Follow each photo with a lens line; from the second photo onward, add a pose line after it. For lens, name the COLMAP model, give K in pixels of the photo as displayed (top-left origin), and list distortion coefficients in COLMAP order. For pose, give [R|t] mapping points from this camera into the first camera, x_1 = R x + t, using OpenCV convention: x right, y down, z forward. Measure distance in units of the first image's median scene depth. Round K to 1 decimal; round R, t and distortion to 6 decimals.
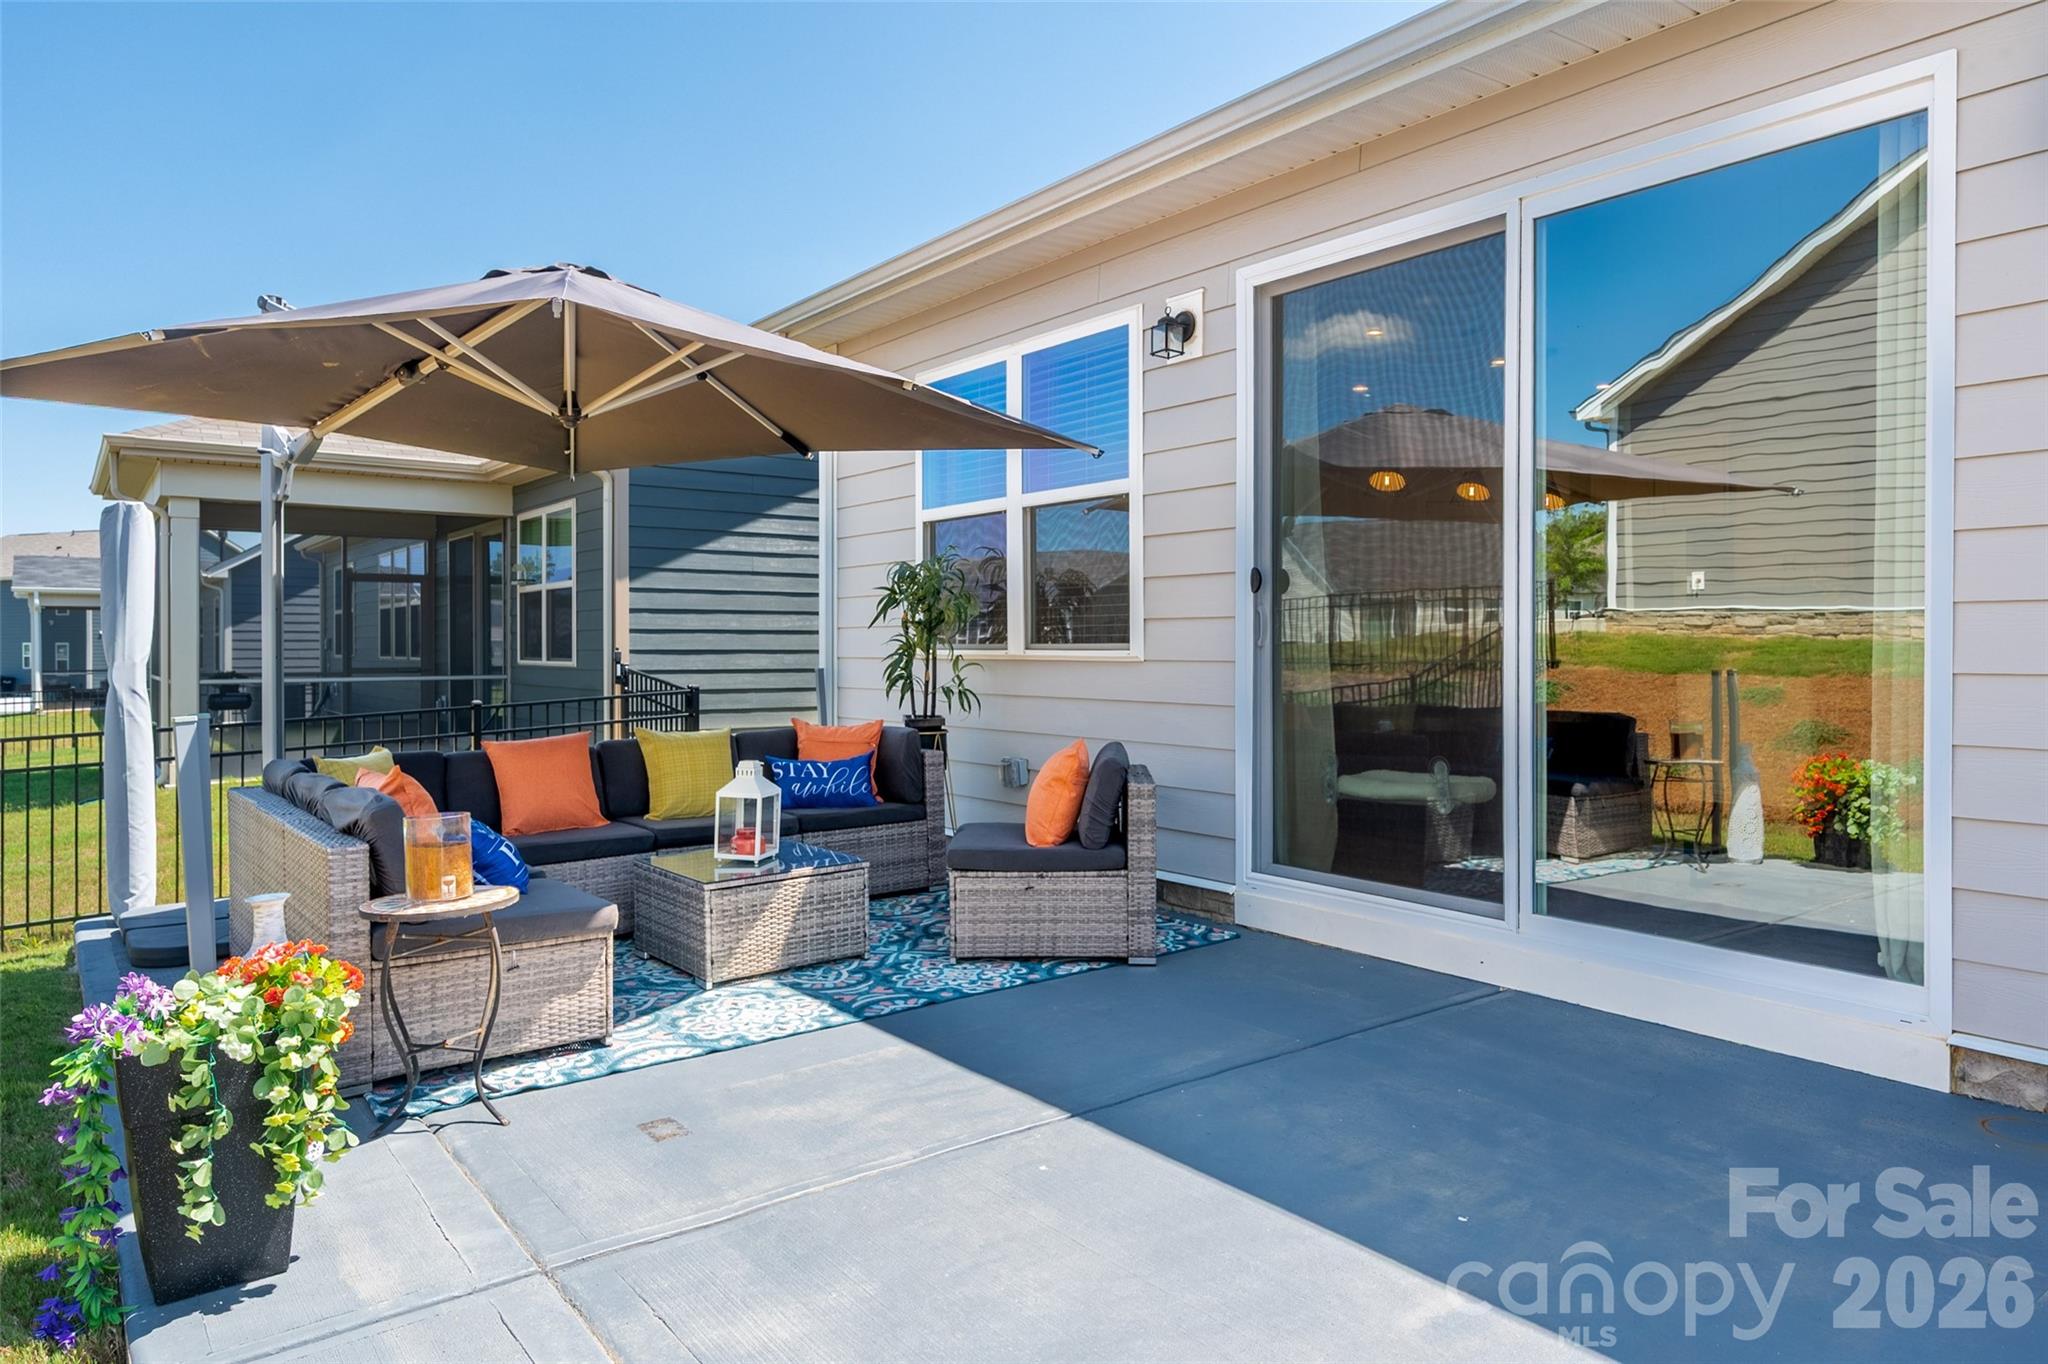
lens RADIAL K [[1273.2, 0, 1035.4], [0, 1273.2, 637.0], [0, 0, 1]] dist [-0.001623, -0.001799]
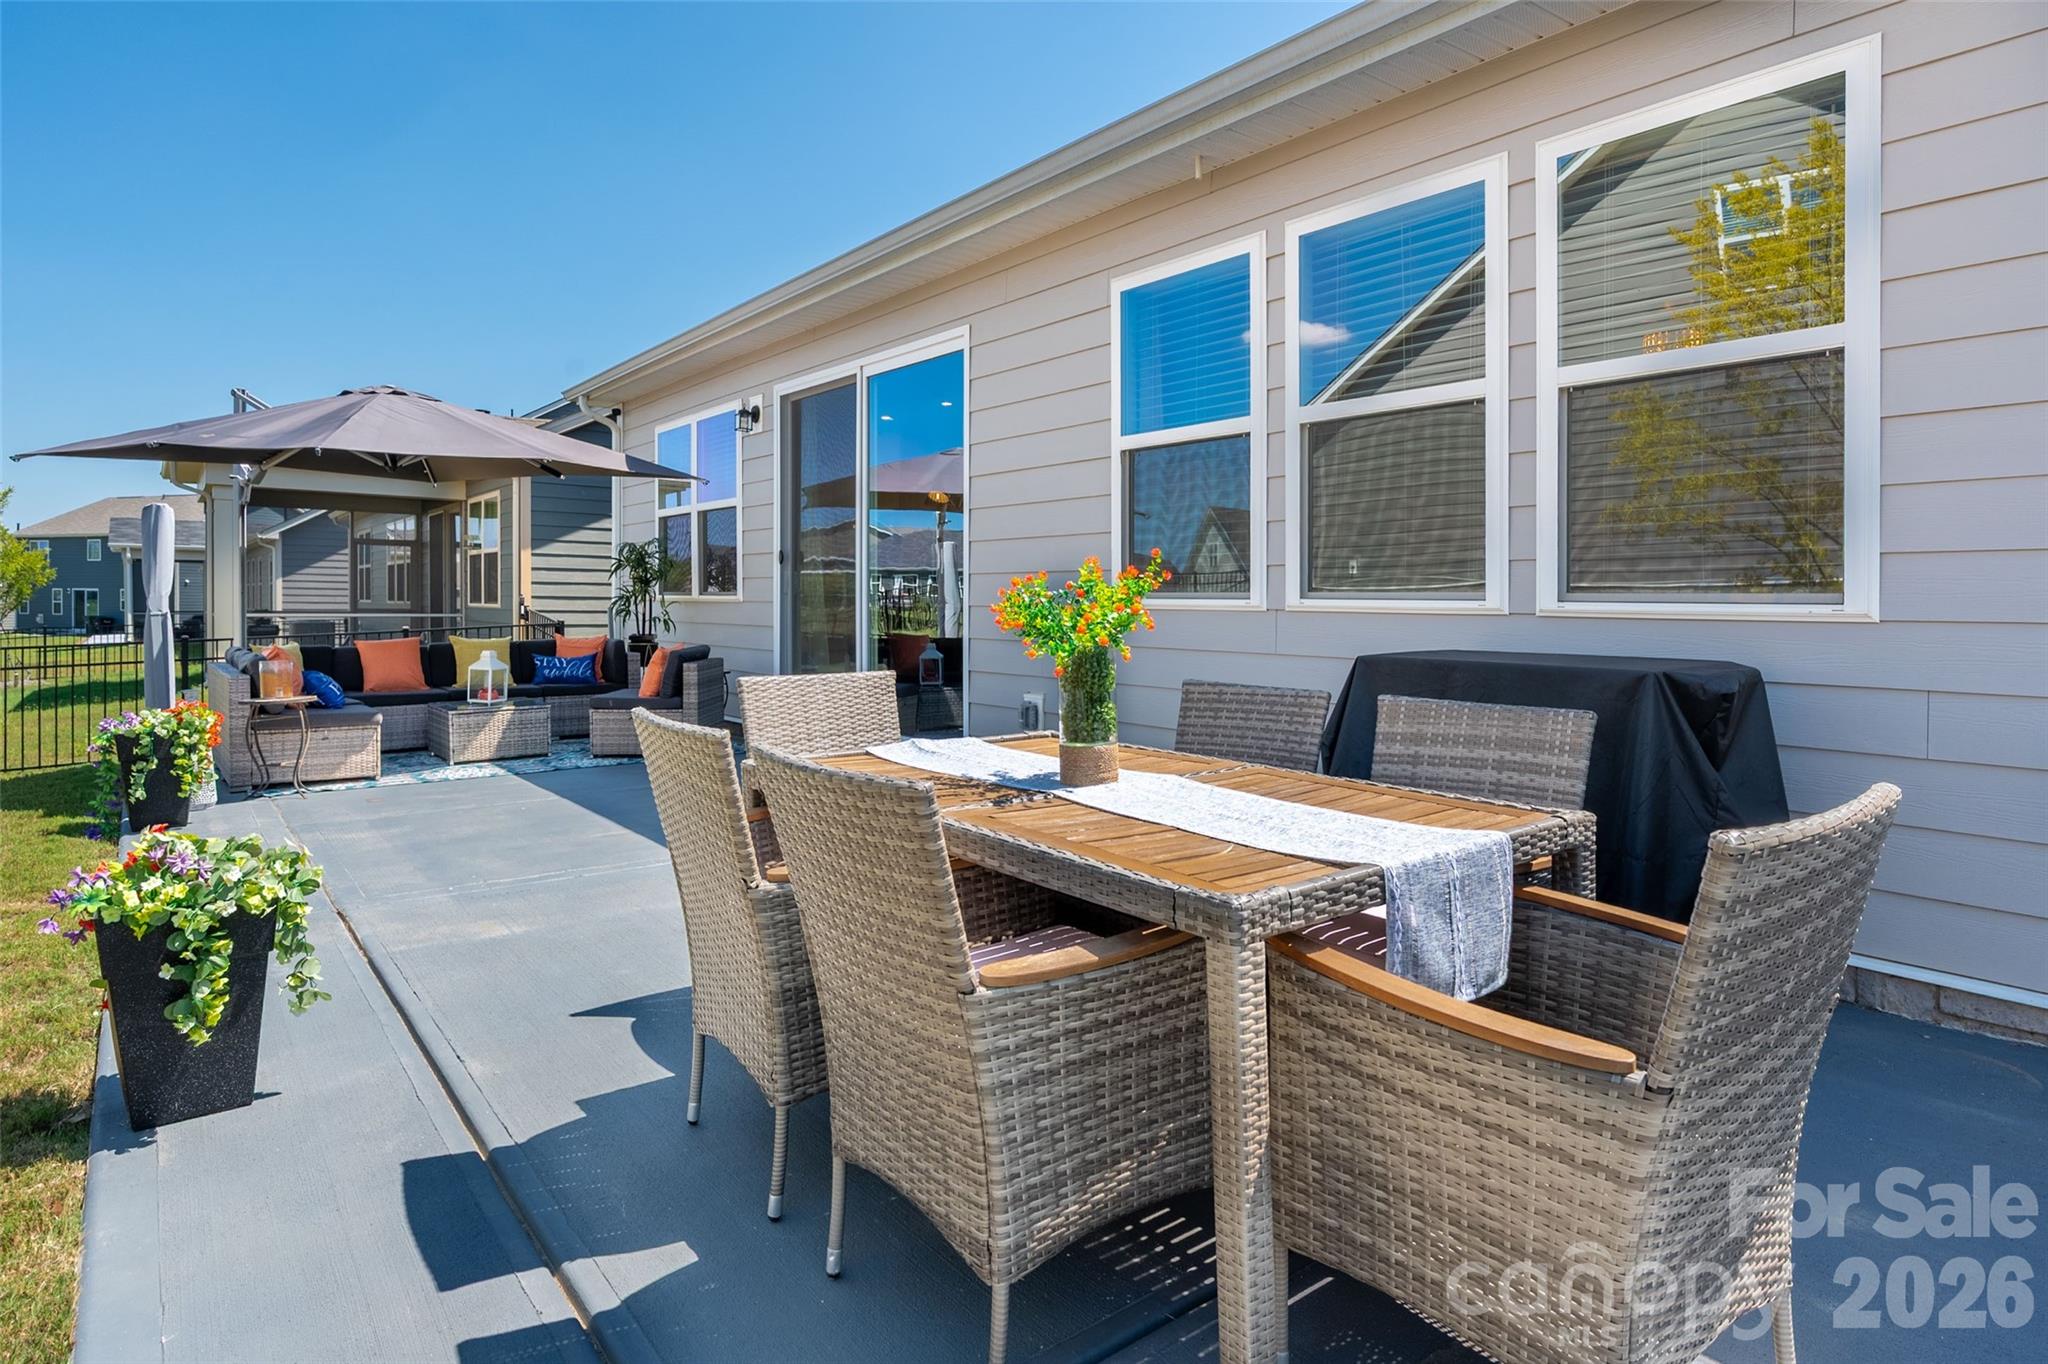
lens RADIAL K [[1116.4, 0, 1025.8], [0, 1116.4, 600.7], [0, 0, 1]] dist [0.005508, 0.002555]
pose [[0.999917, 0.011723, 0.005411, 0.582801], [-0.011748, 0.999920, 0.004613, 0.007655], [-0.005356, -0.004676, 0.999975, -0.679174]]
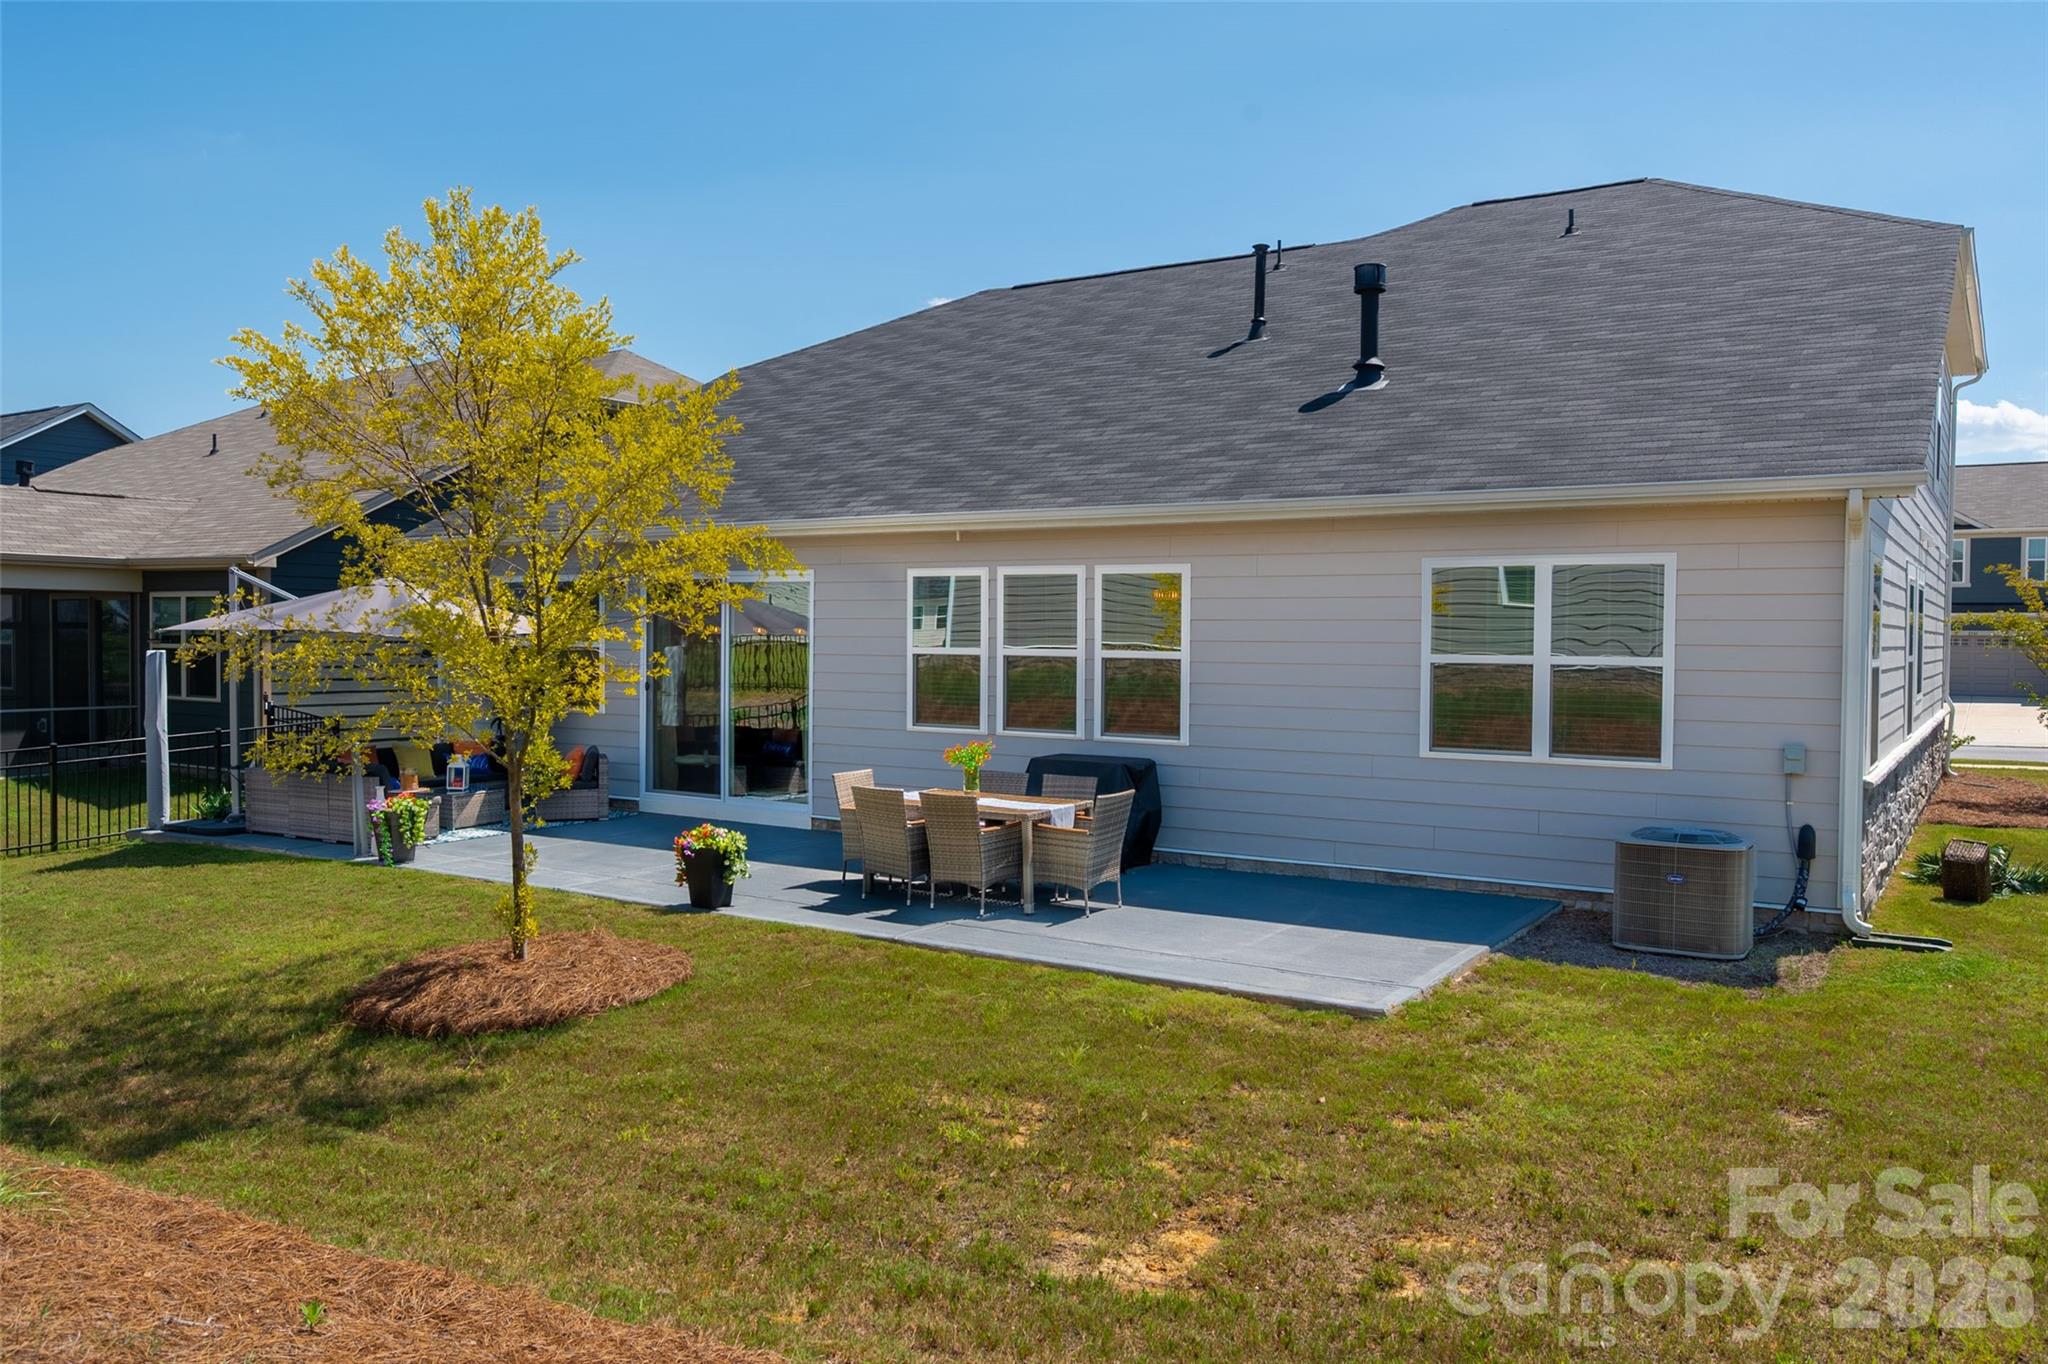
lens RADIAL K [[1541.8, 0, 1024.0], [0, 1541.8, 682.0], [0, 0, 1]] dist [0.003089, 0.001330]
pose [[0.943164, 0.001658, 0.332325, -0.186502], [-0.014370, 0.999256, 0.035799, -0.206829], [-0.332018, -0.038540, 0.942485, -2.698106]]
